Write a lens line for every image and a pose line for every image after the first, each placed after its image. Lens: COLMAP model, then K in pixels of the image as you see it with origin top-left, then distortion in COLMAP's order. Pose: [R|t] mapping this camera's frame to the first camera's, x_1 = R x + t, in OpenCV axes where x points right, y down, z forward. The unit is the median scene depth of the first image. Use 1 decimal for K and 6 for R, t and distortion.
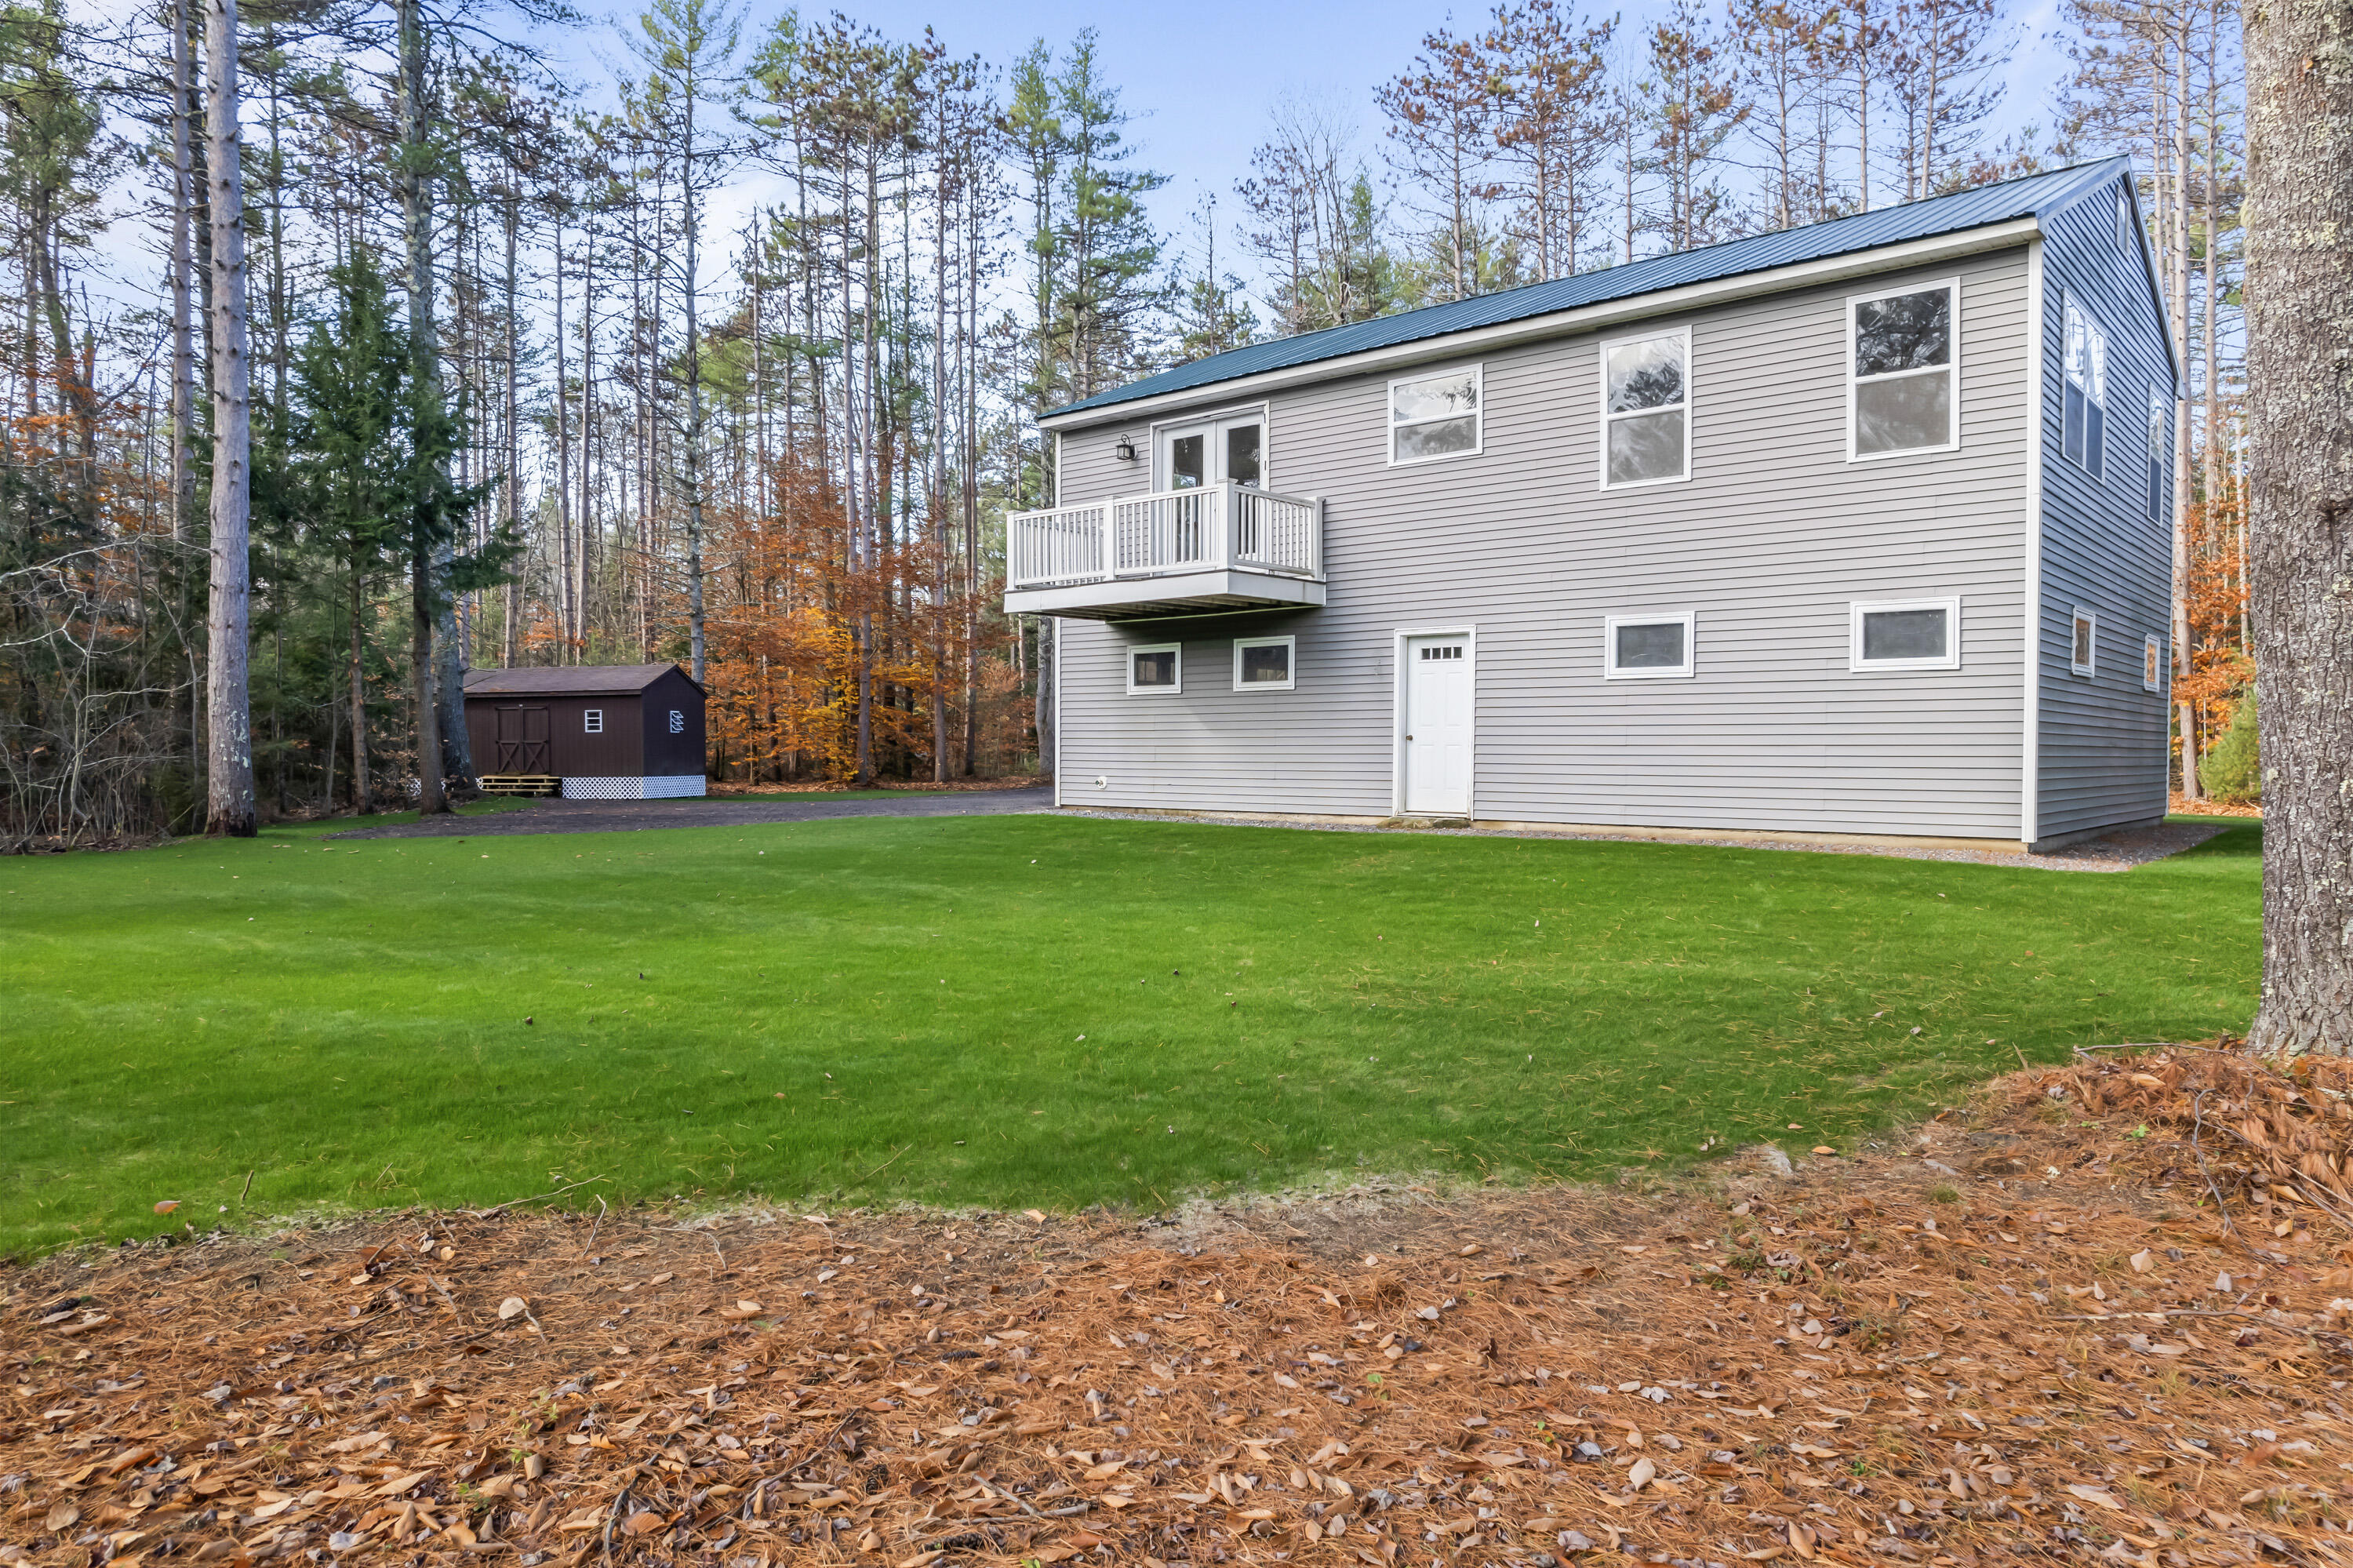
lens RADIAL K [[1499.2, 0, 1174.8], [0, 1499.2, 795.1], [0, 0, 1]] dist [-0.081135, 0.075635]
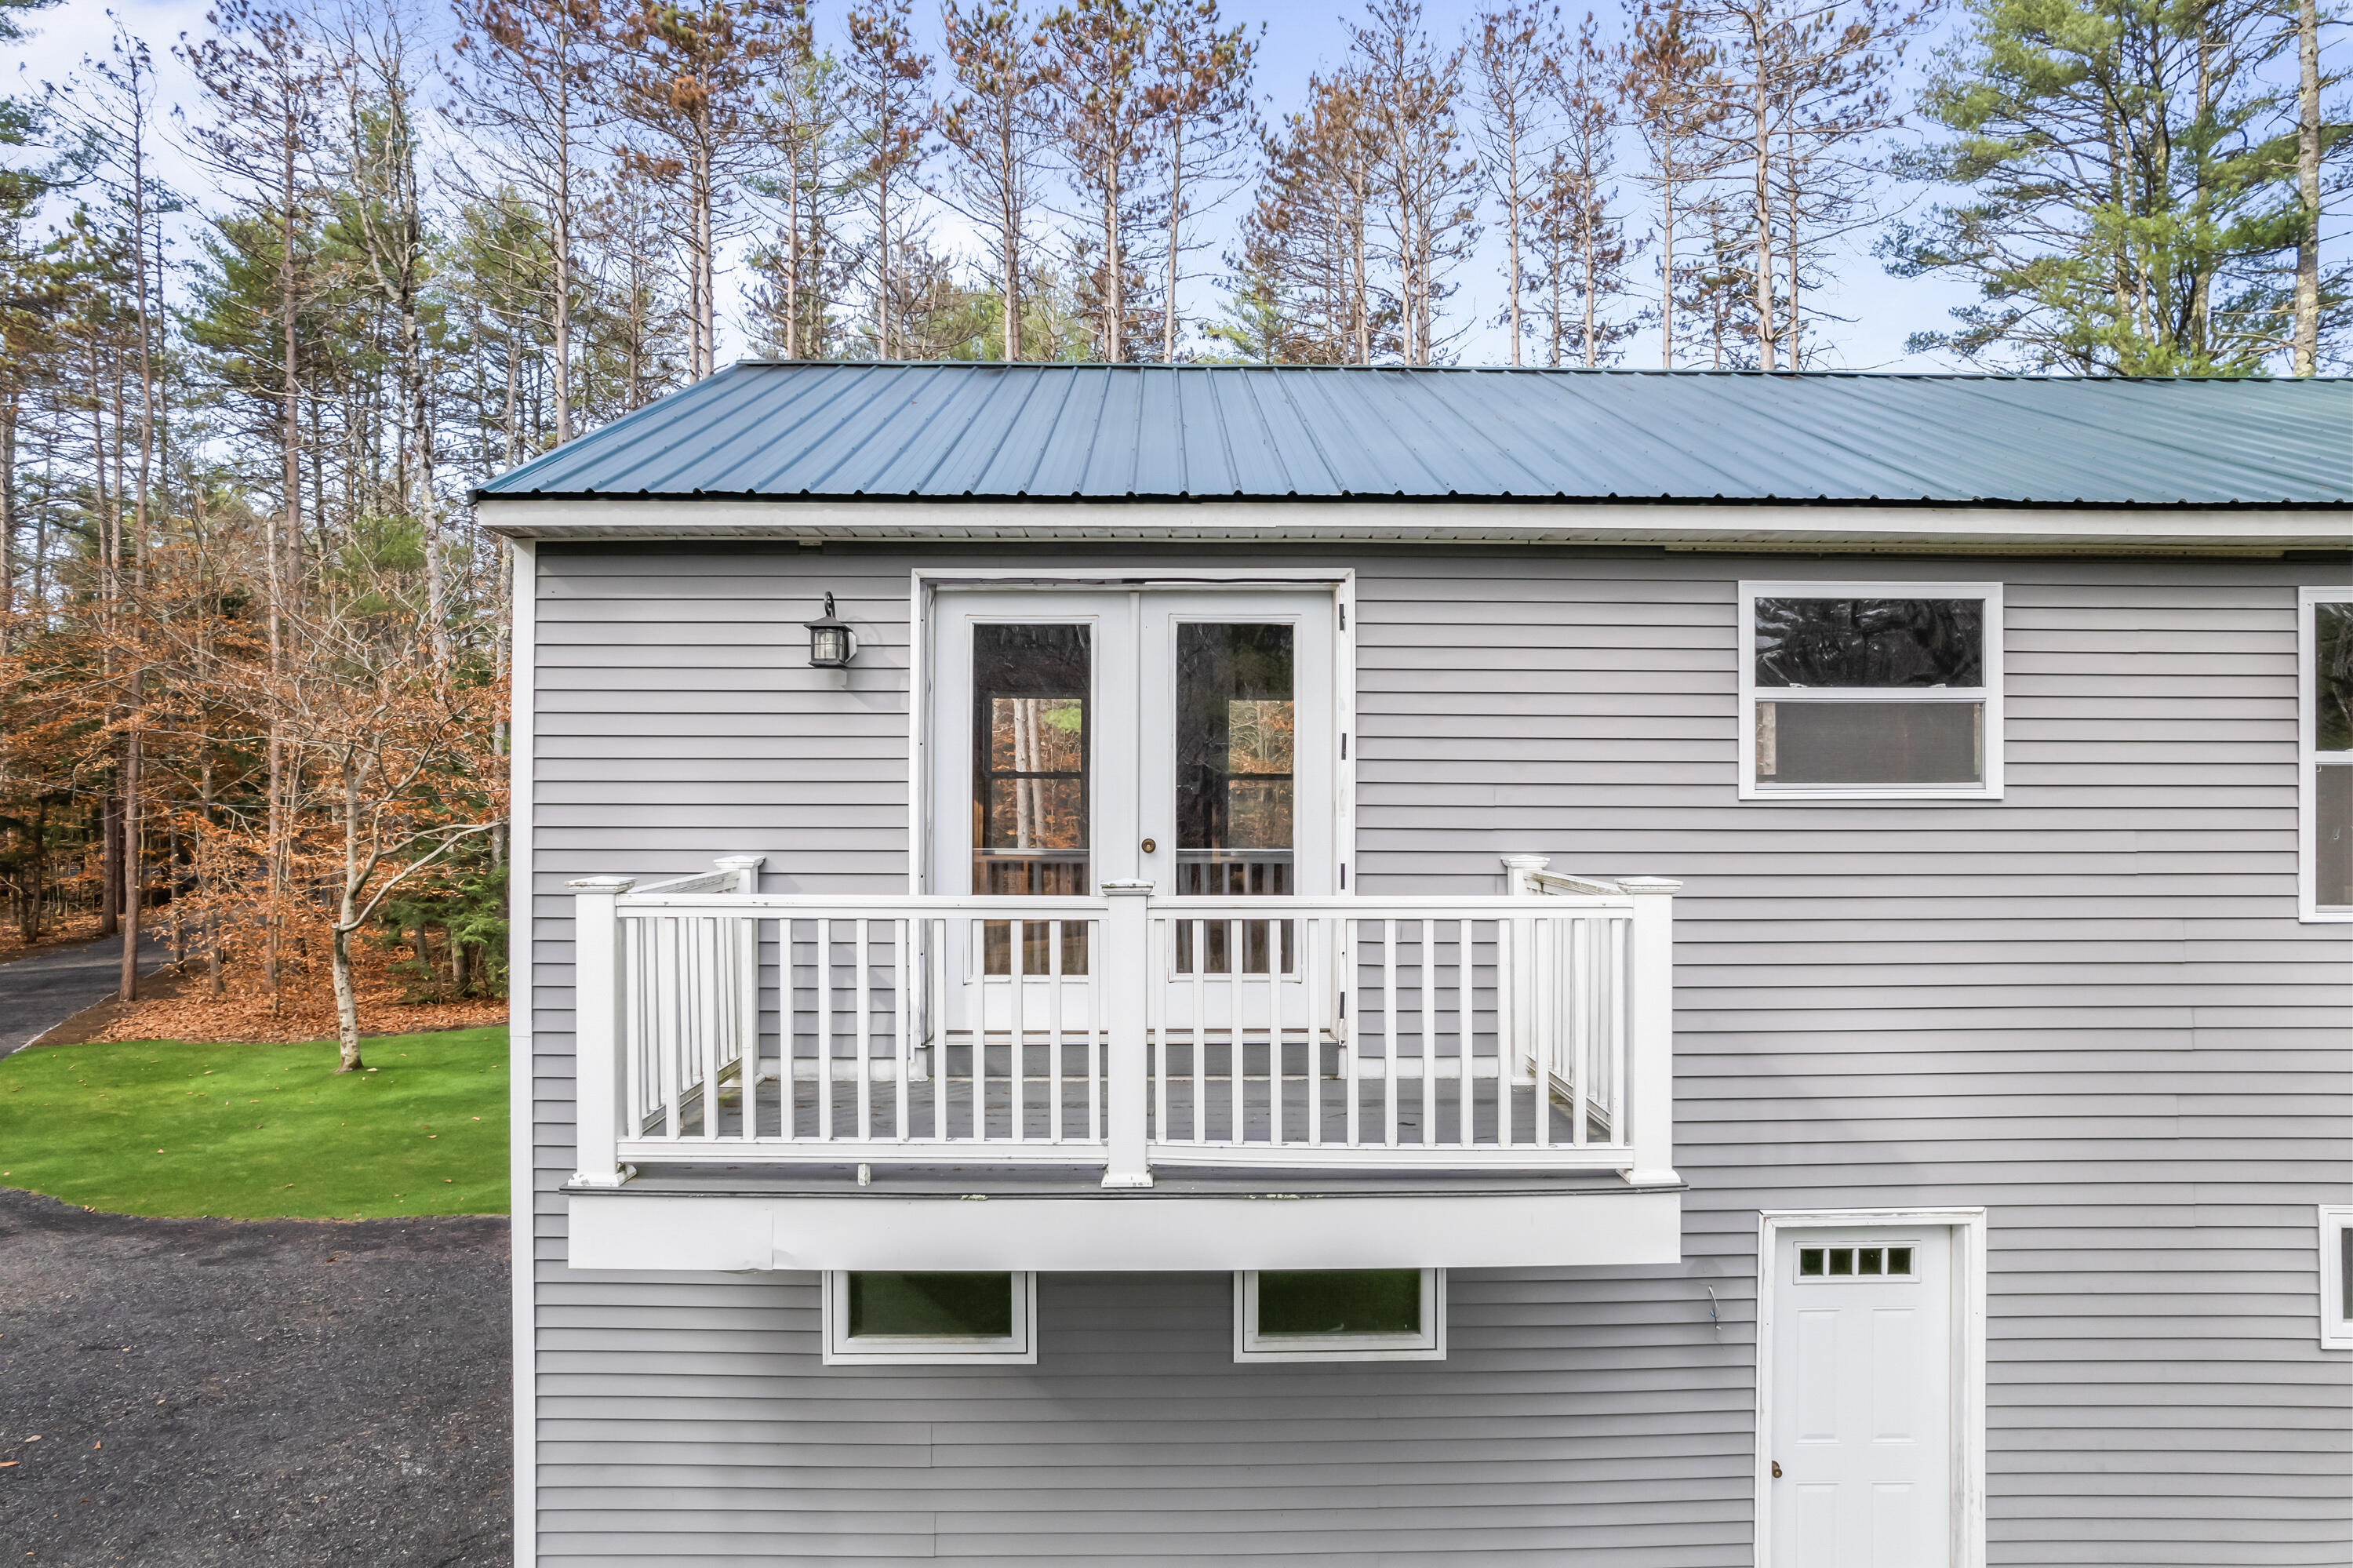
lens RADIAL K [[1499.2, 0, 1174.8], [0, 1499.2, 795.1], [0, 0, 1]] dist [-0.081135, 0.075635]
pose [[0.734513, -0.004340, 0.678580, -0.224246], [0.022547, 0.999584, -0.018012, -0.210216], [-0.678220, 0.028530, 0.734305, 0.785086]]
